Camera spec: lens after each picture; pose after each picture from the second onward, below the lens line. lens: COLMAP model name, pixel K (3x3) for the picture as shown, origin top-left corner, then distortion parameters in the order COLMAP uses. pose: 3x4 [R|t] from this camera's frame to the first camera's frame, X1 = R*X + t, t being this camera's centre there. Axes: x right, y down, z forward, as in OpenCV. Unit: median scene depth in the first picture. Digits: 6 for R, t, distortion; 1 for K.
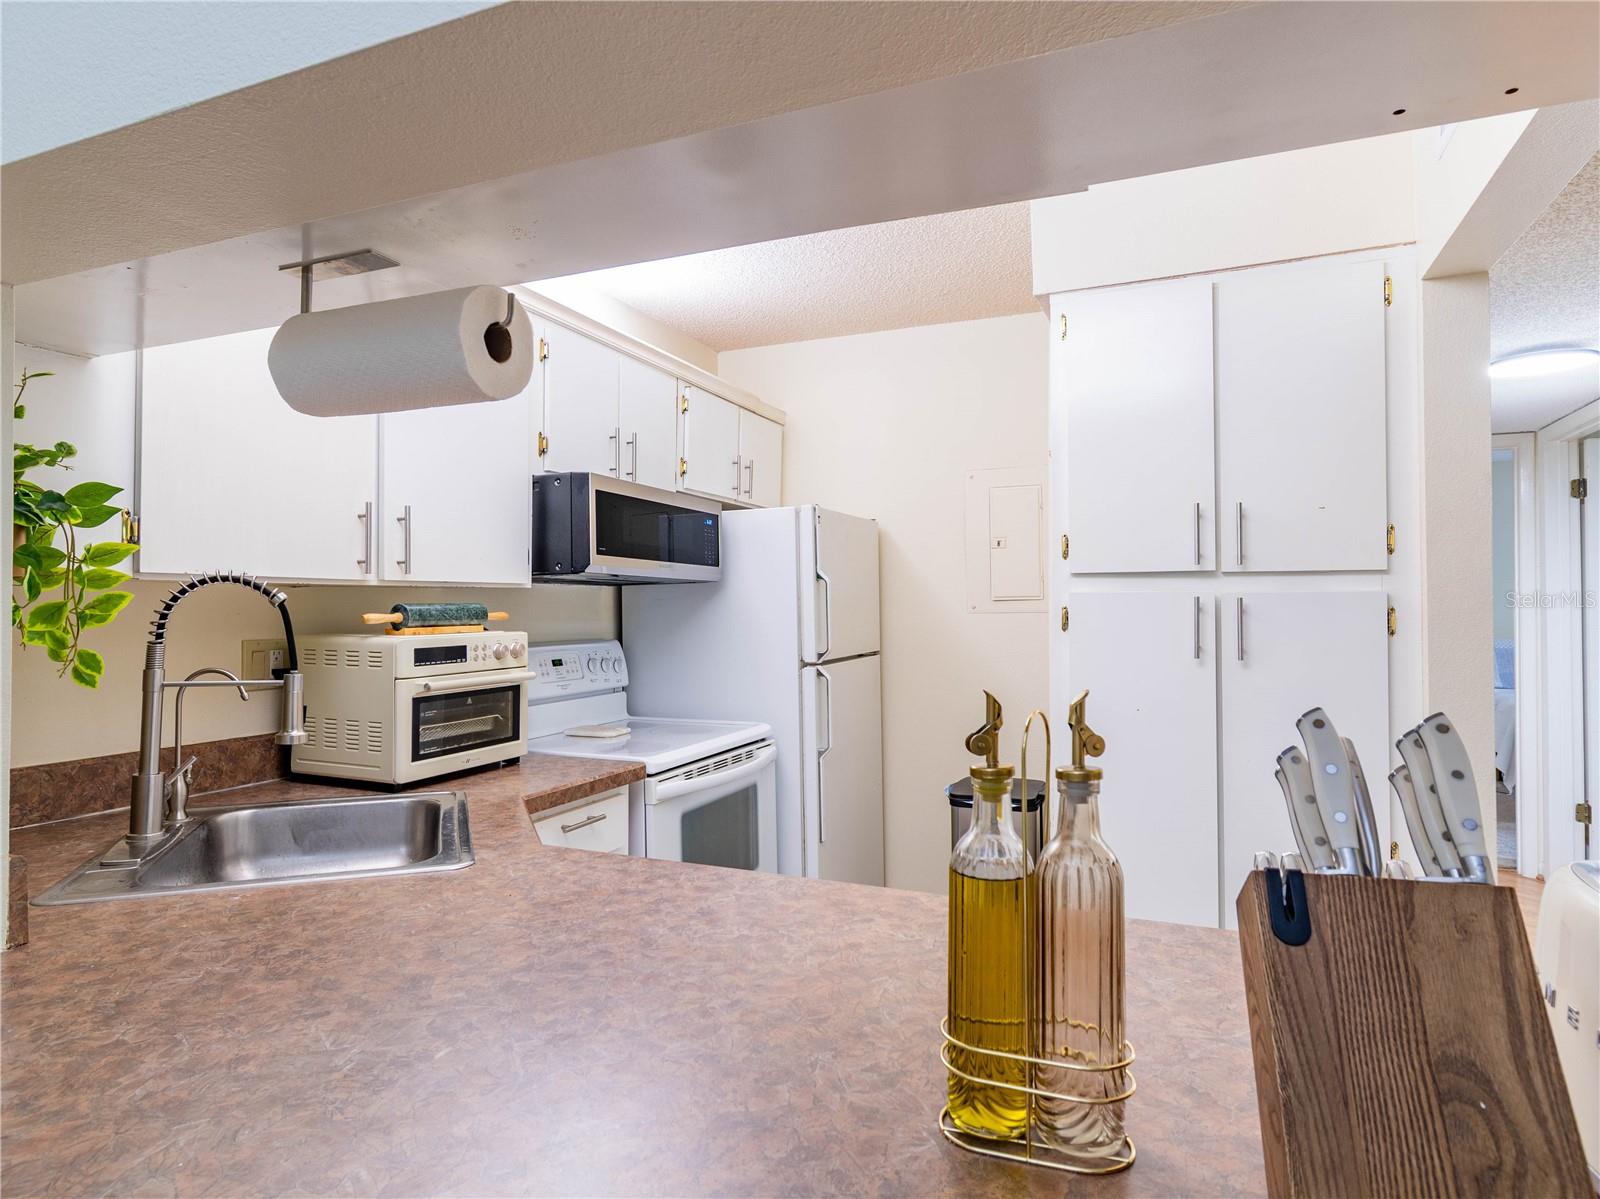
lens RADIAL K [[936.1, 0, 791.4], [0, 936.1, 591.4], [0, 0, 1]] dist [0.001532, 0.000581]
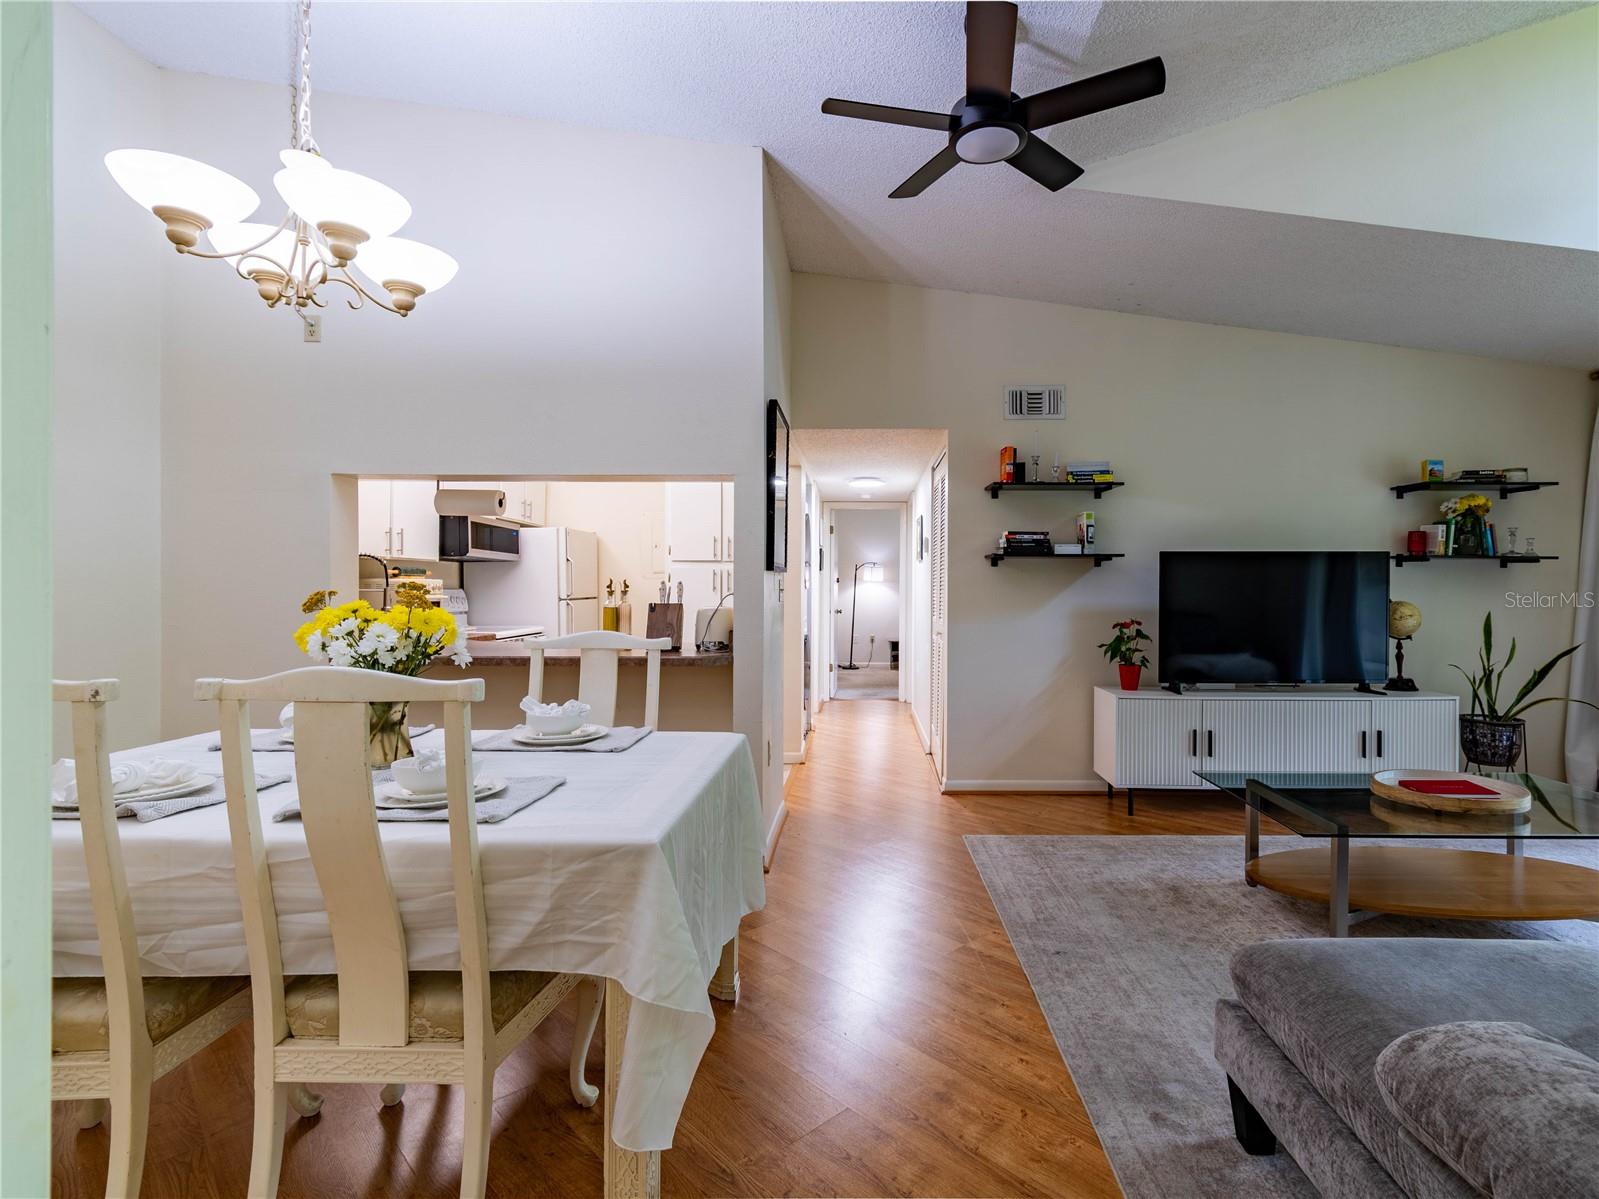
lens RADIAL K [[790.0, 0, 859.3], [0, 790.0, 593.9], [0, 0, 1]] dist [0.002770, 0.000196]
pose [[0.918838, 0.004449, 0.394611, -0.102720], [-0.012701, 0.999752, 0.018302, 0.030135], [-0.394432, -0.021828, 0.918666, -1.363923]]
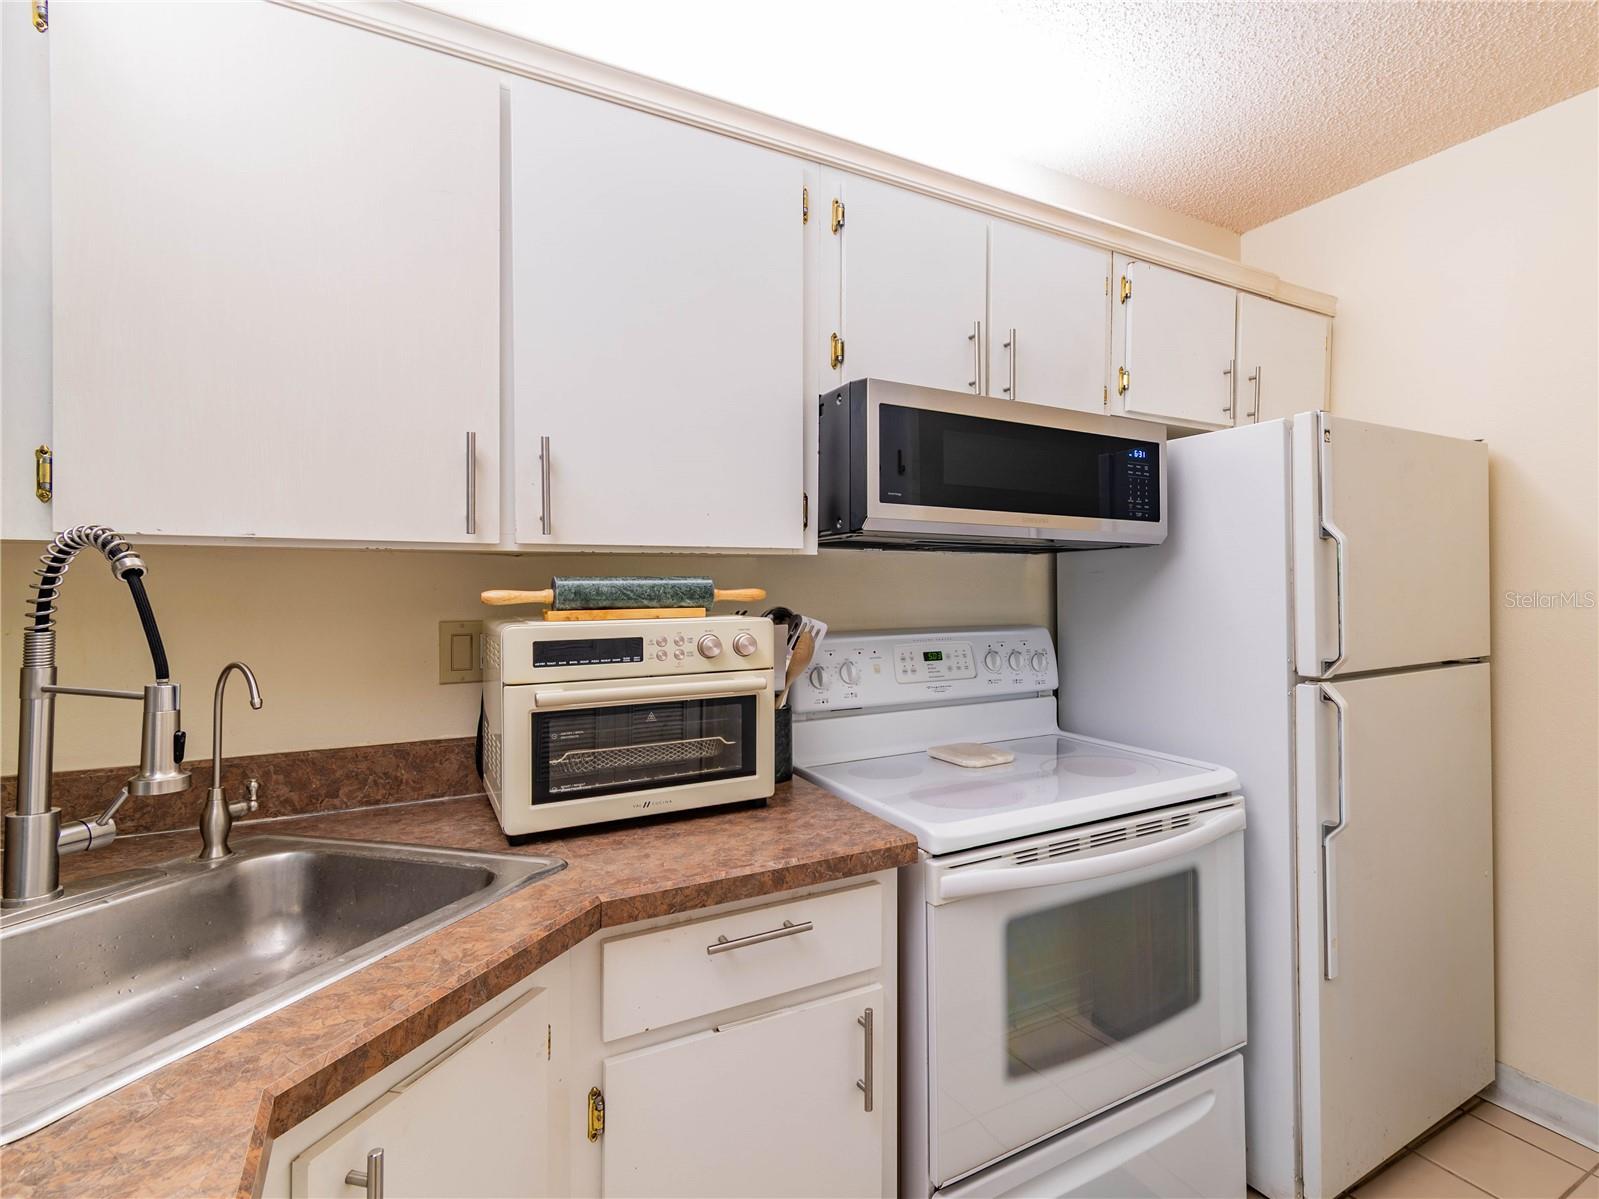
lens RADIAL K [[840.8, 0, 929.1], [0, 840.8, 585.8], [0, 0, 1]] dist [0.001915, 0.001490]
pose [[0.829147, 0.006128, -0.558997, 0.164722], [0.005698, 0.999795, 0.019412, 0.008904], [0.559001, -0.019280, 0.828943, 0.581166]]
